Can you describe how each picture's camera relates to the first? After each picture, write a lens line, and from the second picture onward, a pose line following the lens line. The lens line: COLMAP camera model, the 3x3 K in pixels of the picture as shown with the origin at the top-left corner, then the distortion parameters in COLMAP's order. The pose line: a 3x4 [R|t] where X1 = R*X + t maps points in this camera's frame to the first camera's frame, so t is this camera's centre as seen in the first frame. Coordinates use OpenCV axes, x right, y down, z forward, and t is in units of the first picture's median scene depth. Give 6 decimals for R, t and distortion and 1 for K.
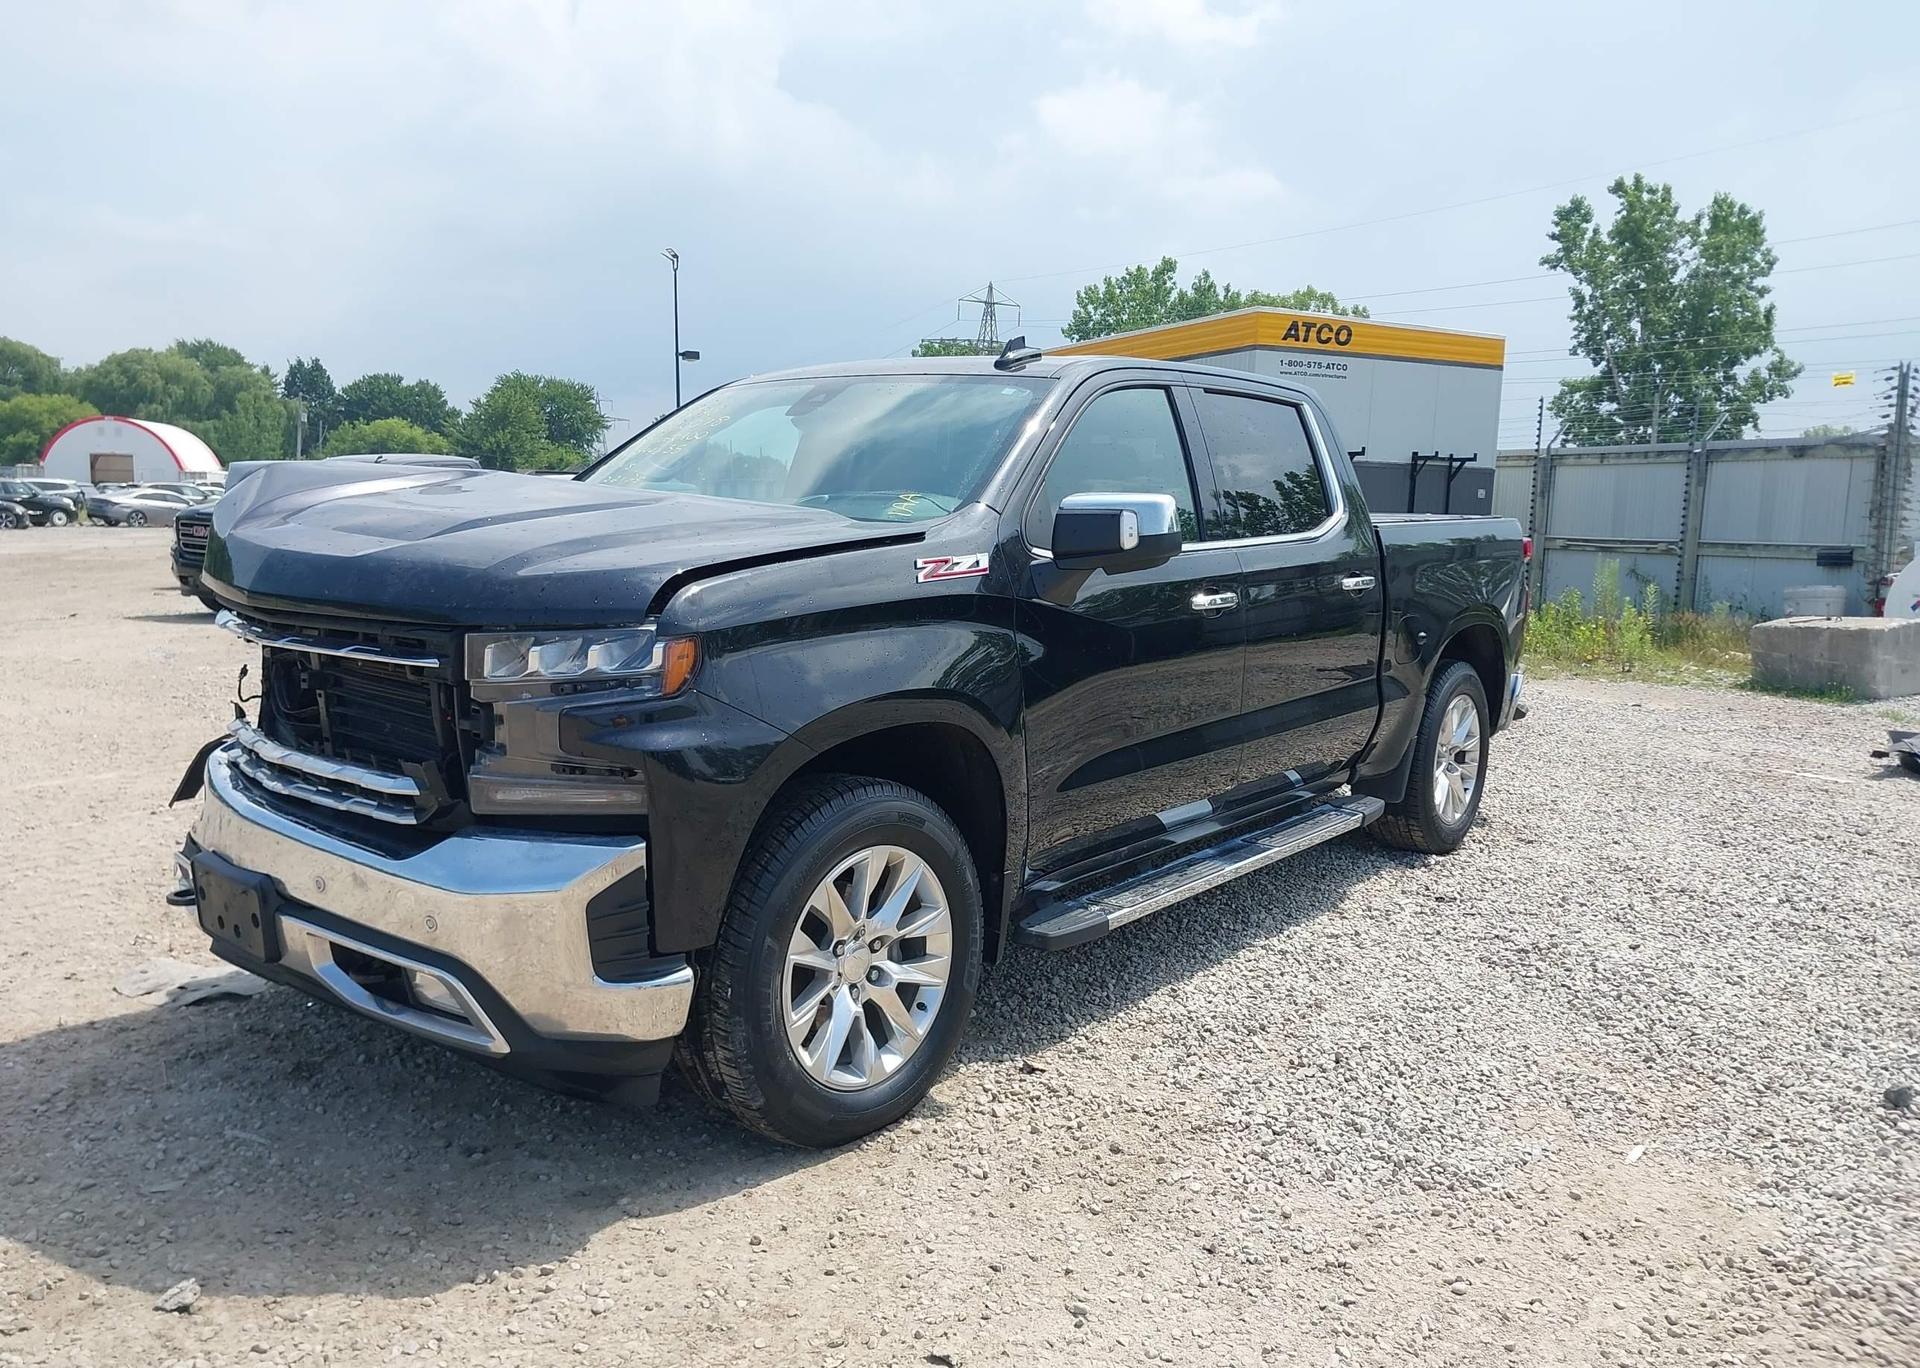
lens RADIAL K [[1509.8, 0, 955.2], [0, 1509.8, 681.4], [0, 0, 1]] dist [0.034281, -0.044909]
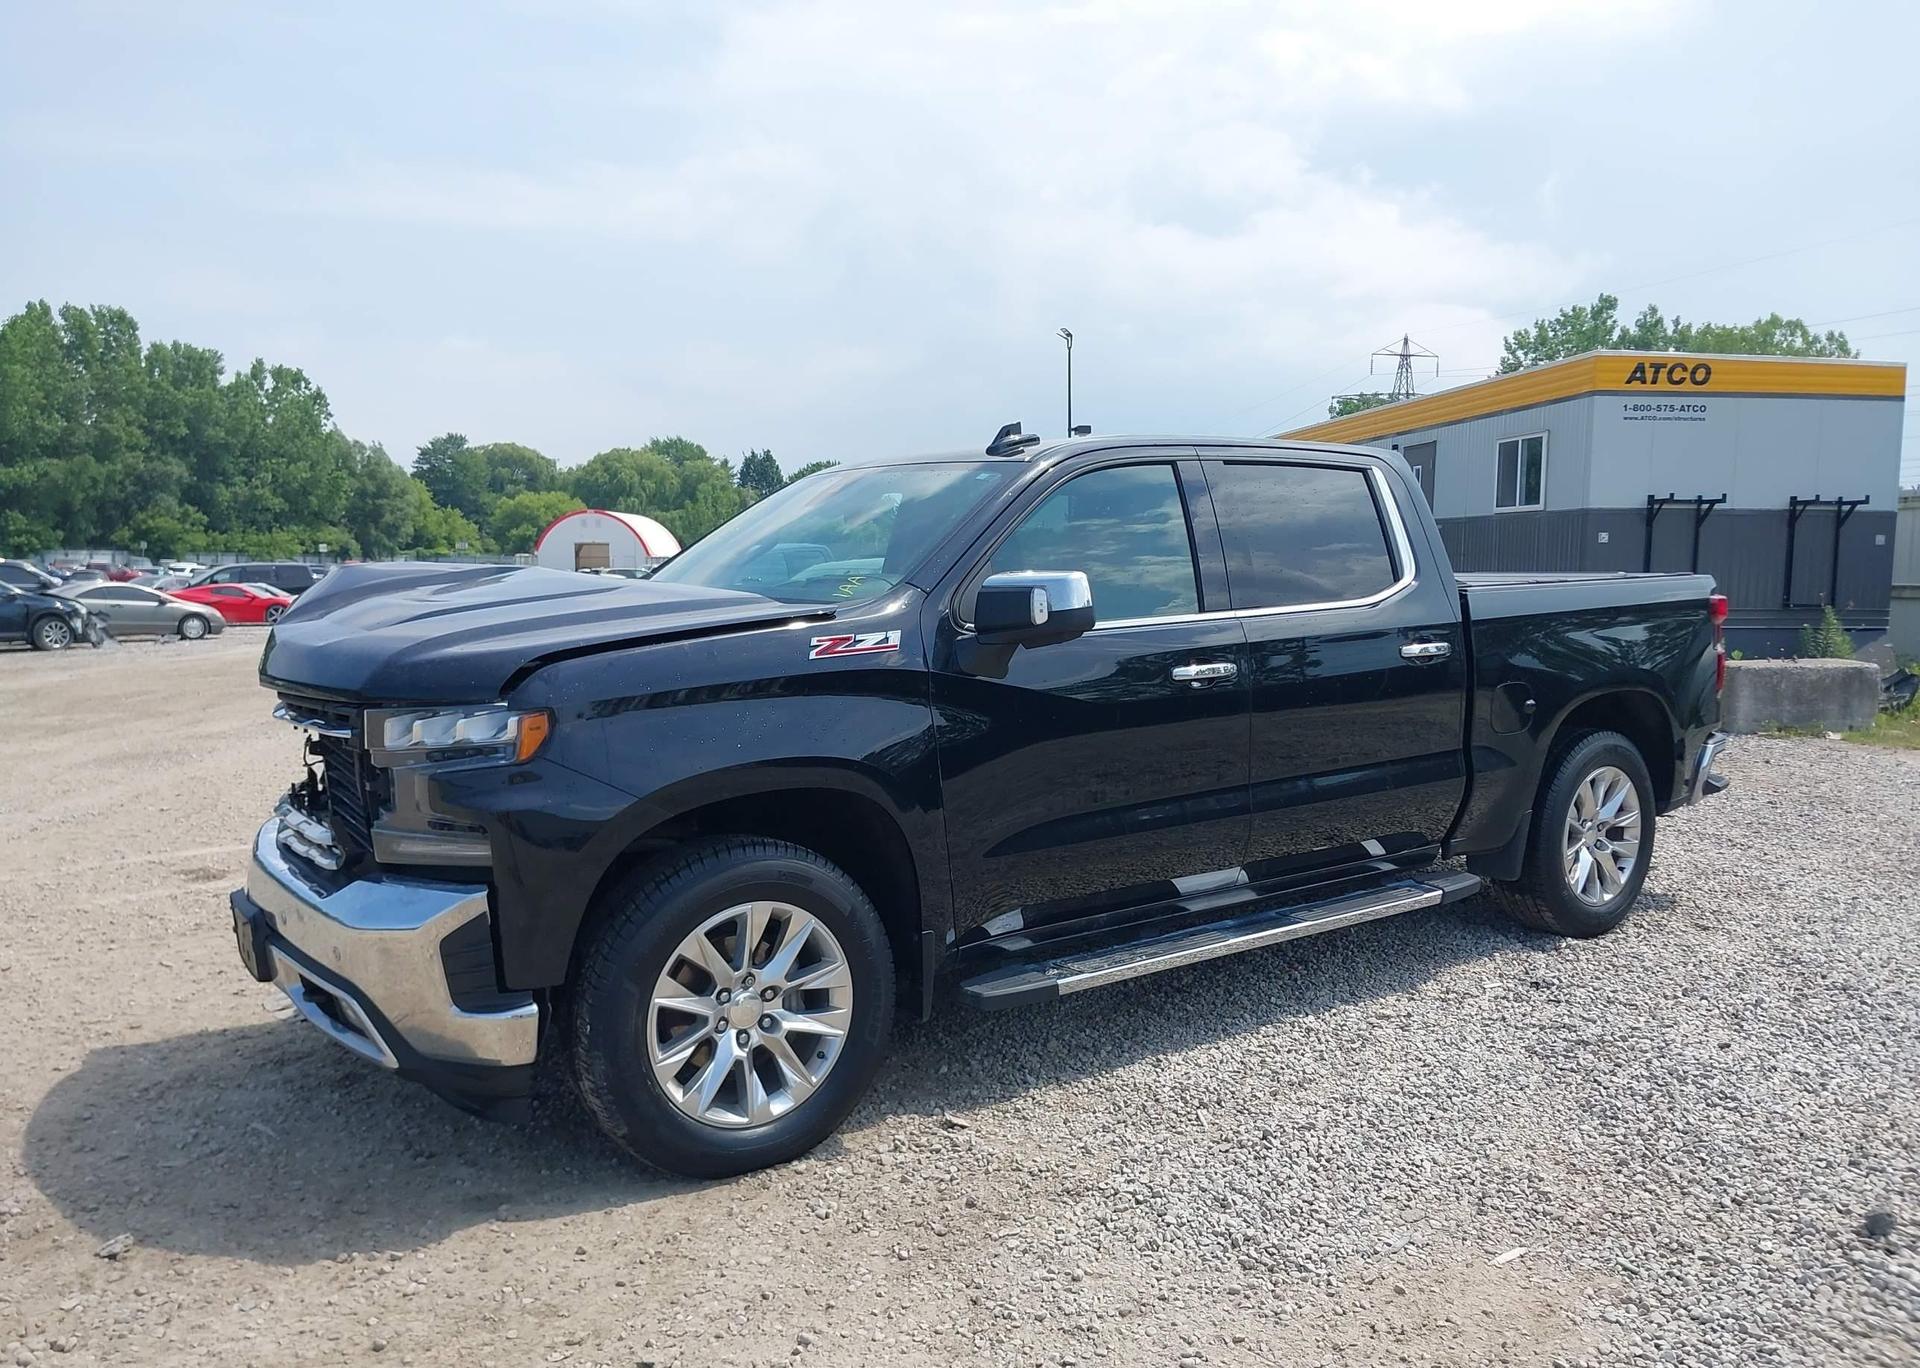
lens RADIAL K [[1509.8, 0, 949.7], [0, 1509.8, 677.2], [0, 0, 1]] dist [0.034281, -0.044909]
pose [[0.961525, -0.008780, -0.274578, 0.320352], [-0.003886, 0.998954, -0.045553, -0.003277], [0.274690, 0.044867, 0.960485, -0.014805]]
